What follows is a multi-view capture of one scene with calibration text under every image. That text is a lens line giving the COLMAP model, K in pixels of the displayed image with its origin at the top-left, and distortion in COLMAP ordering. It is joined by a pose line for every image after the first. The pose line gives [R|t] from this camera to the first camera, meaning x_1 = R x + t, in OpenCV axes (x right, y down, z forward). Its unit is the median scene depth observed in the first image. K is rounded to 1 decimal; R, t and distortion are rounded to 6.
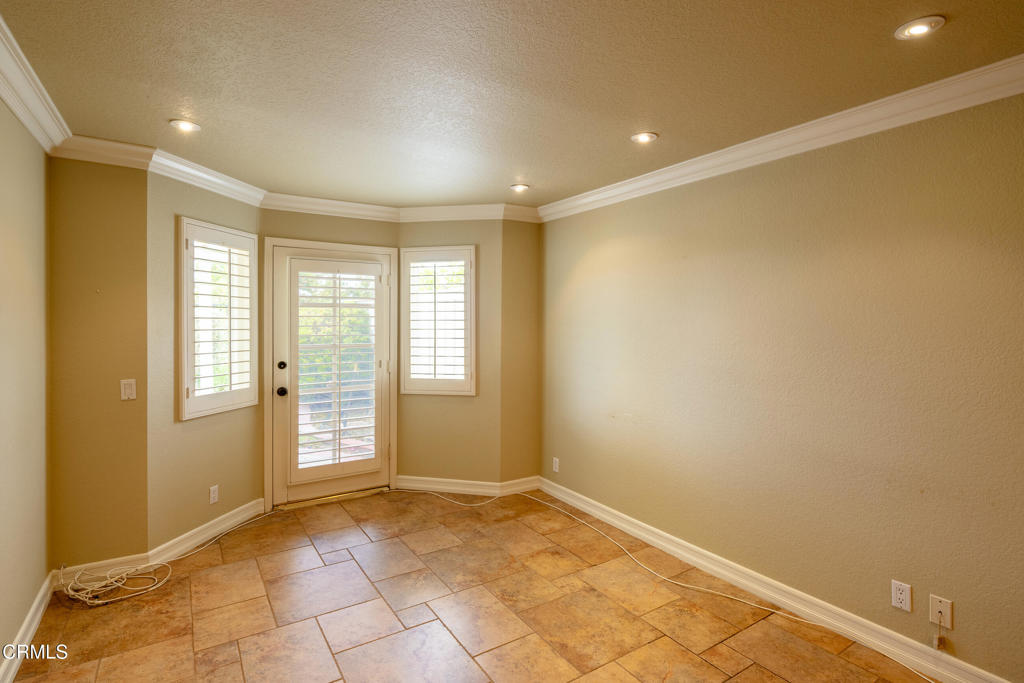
lens RADIAL K [[525.3, 0, 507.9], [0, 525.3, 323.1], [0, 0, 1]] dist [0.001345, 0.000164]
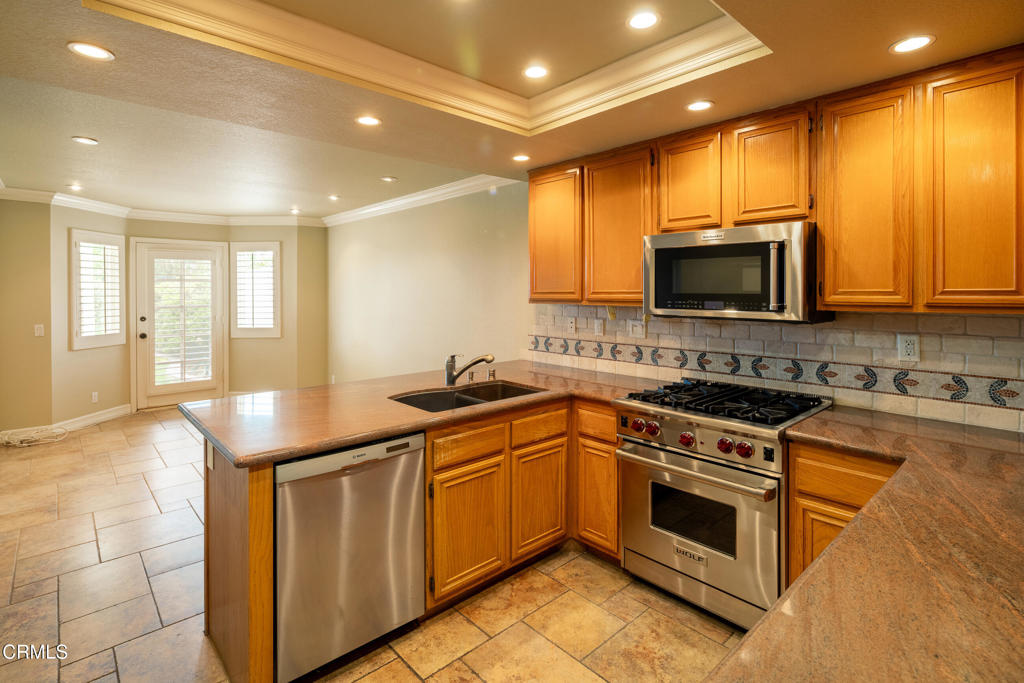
lens RADIAL K [[523.8, 0, 509.7], [0, 523.8, 291.1], [0, 0, 1]] dist [0.000404, 0.000614]
pose [[0.988027, -0.004310, 0.154222, 0.414954], [0.004030, 0.999990, 0.002124, -0.001210], [-0.154229, -0.001477, 0.988034, -0.719759]]
